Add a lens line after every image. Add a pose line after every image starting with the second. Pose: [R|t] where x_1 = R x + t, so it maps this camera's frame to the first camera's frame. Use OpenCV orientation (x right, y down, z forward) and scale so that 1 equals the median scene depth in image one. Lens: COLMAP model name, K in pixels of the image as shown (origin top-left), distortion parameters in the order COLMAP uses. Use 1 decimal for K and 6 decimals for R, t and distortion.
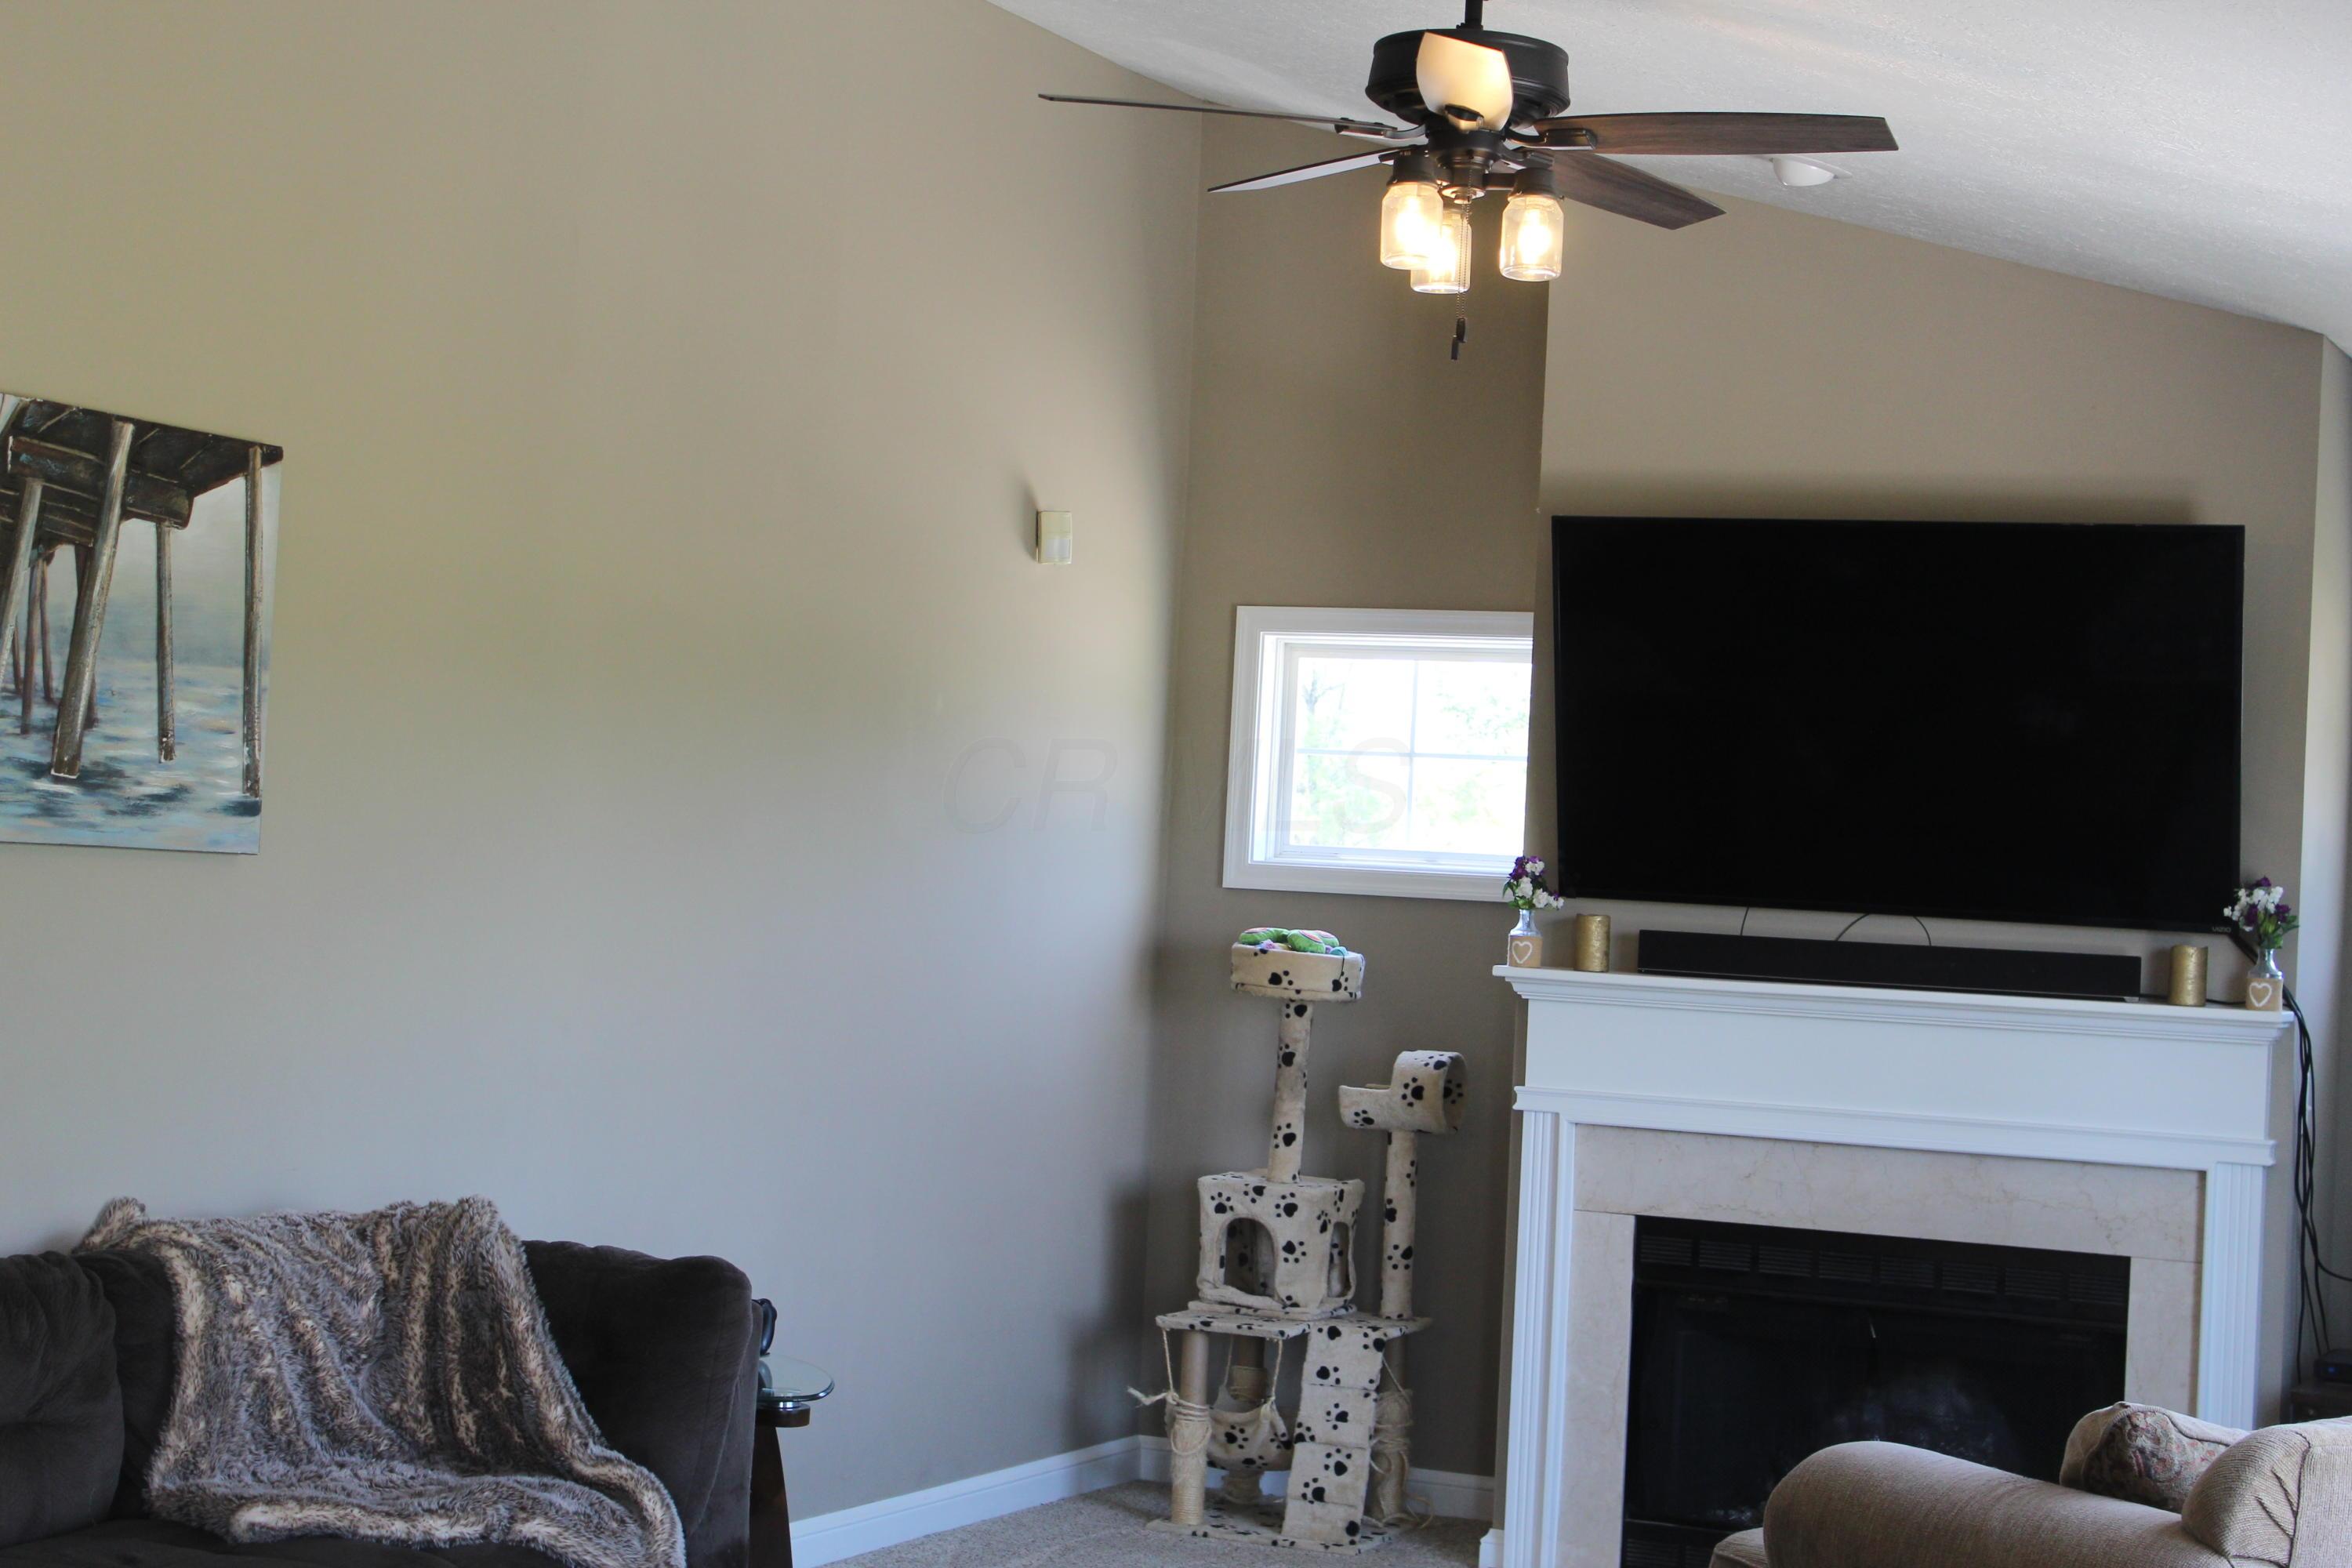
lens RADIAL K [[3911.3, 0, 1161.6], [0, 3911.3, 782.8], [0, 0, 1]] dist [-0.025339, 0.165892]
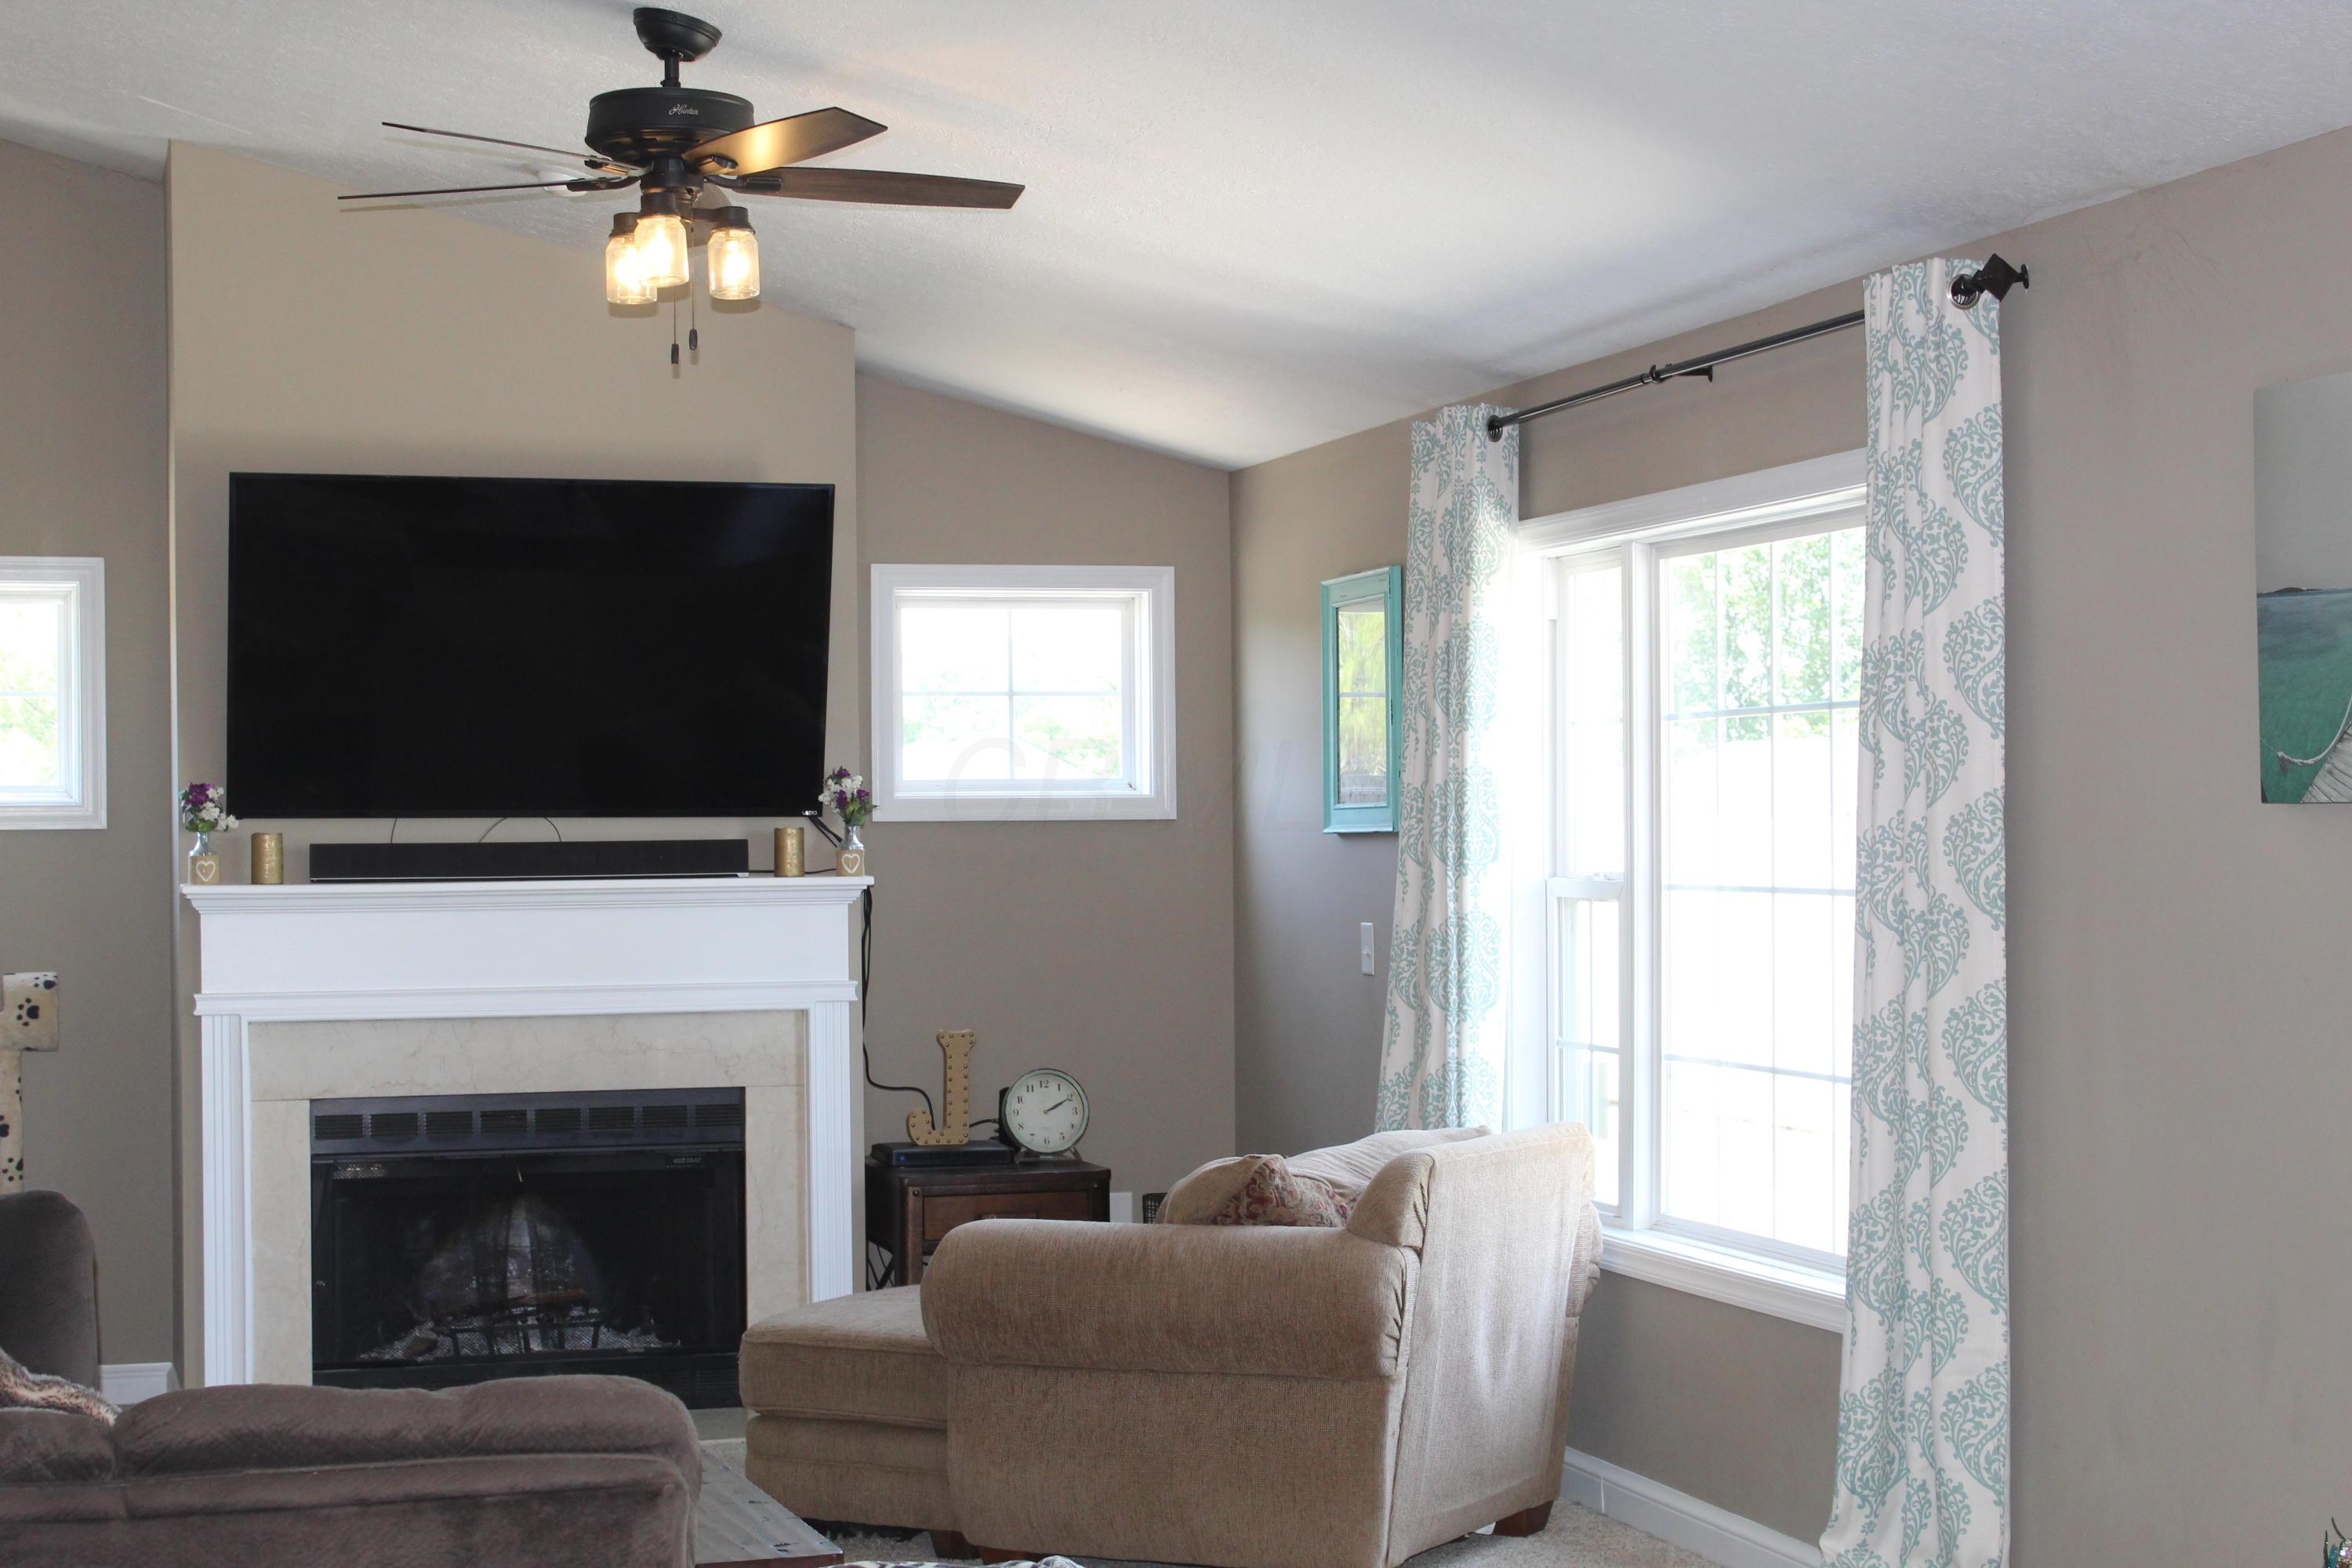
lens RADIAL K [[3911.3, 0, 1161.6], [0, 3911.3, 782.8], [0, 0, 1]] dist [-0.025339, 0.165892]
pose [[0.750180, -0.049910, 0.659347, -0.435146], [0.031943, 0.998719, 0.039254, -0.015937], [-0.660461, -0.008386, 0.750813, 0.003419]]
